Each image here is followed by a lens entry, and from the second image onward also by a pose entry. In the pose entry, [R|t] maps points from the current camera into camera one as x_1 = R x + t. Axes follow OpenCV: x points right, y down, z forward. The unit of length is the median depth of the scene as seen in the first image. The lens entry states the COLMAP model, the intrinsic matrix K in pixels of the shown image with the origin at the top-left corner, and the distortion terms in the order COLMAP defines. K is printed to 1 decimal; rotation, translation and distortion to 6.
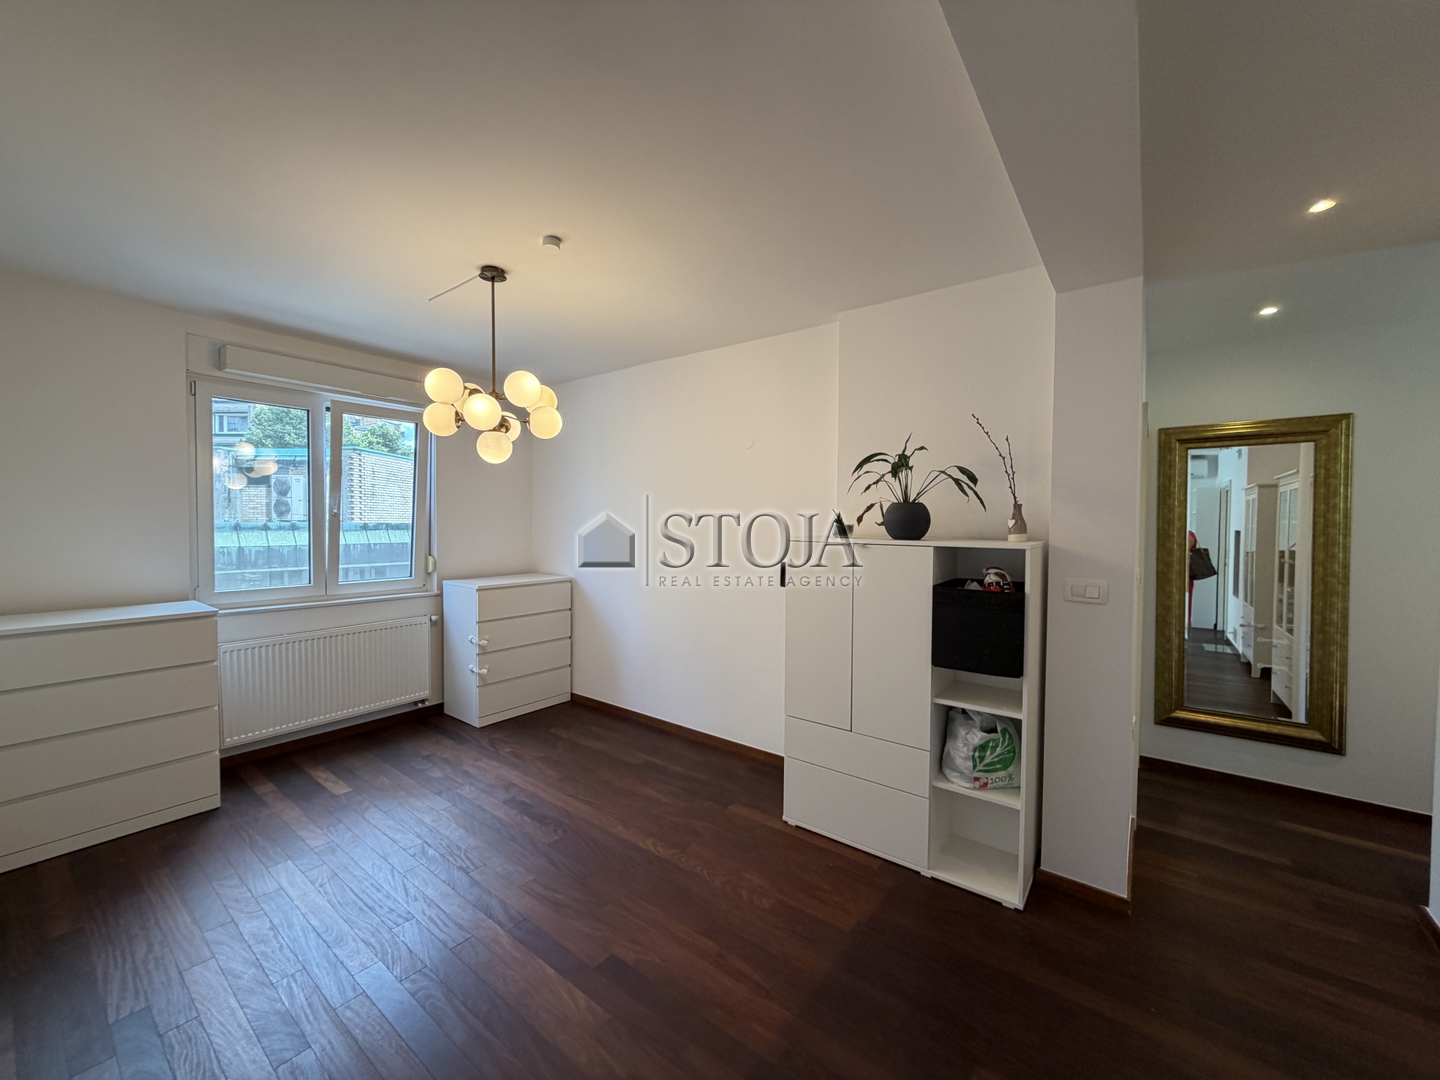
lens RADIAL K [[567.6, 0, 711.3], [0, 567.6, 534.8], [0, 0, 1]] dist [-0.006128, 0.000303]
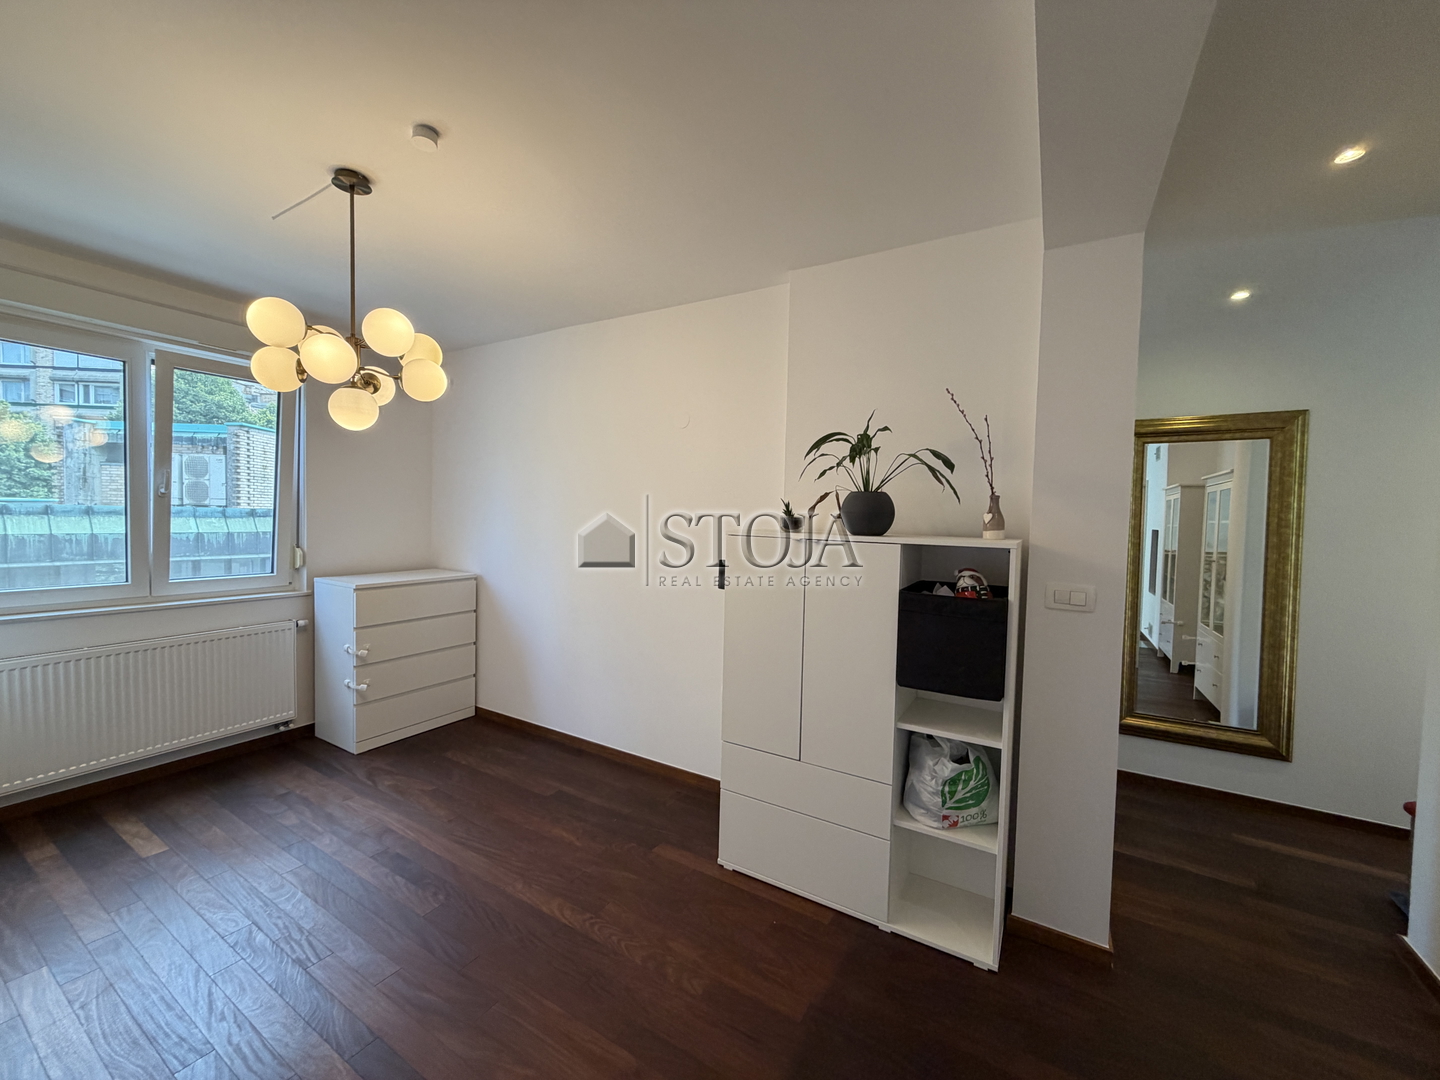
lens RADIAL K [[567.6, 0, 711.7], [0, 567.6, 533.5], [0, 0, 1]] dist [-0.006128, 0.000303]
pose [[0.992931, 0.011845, 0.118103, 0.011126], [-0.013032, 0.999872, 0.009283, 0.000777], [-0.117978, -0.010756, 0.992958, 0.167208]]
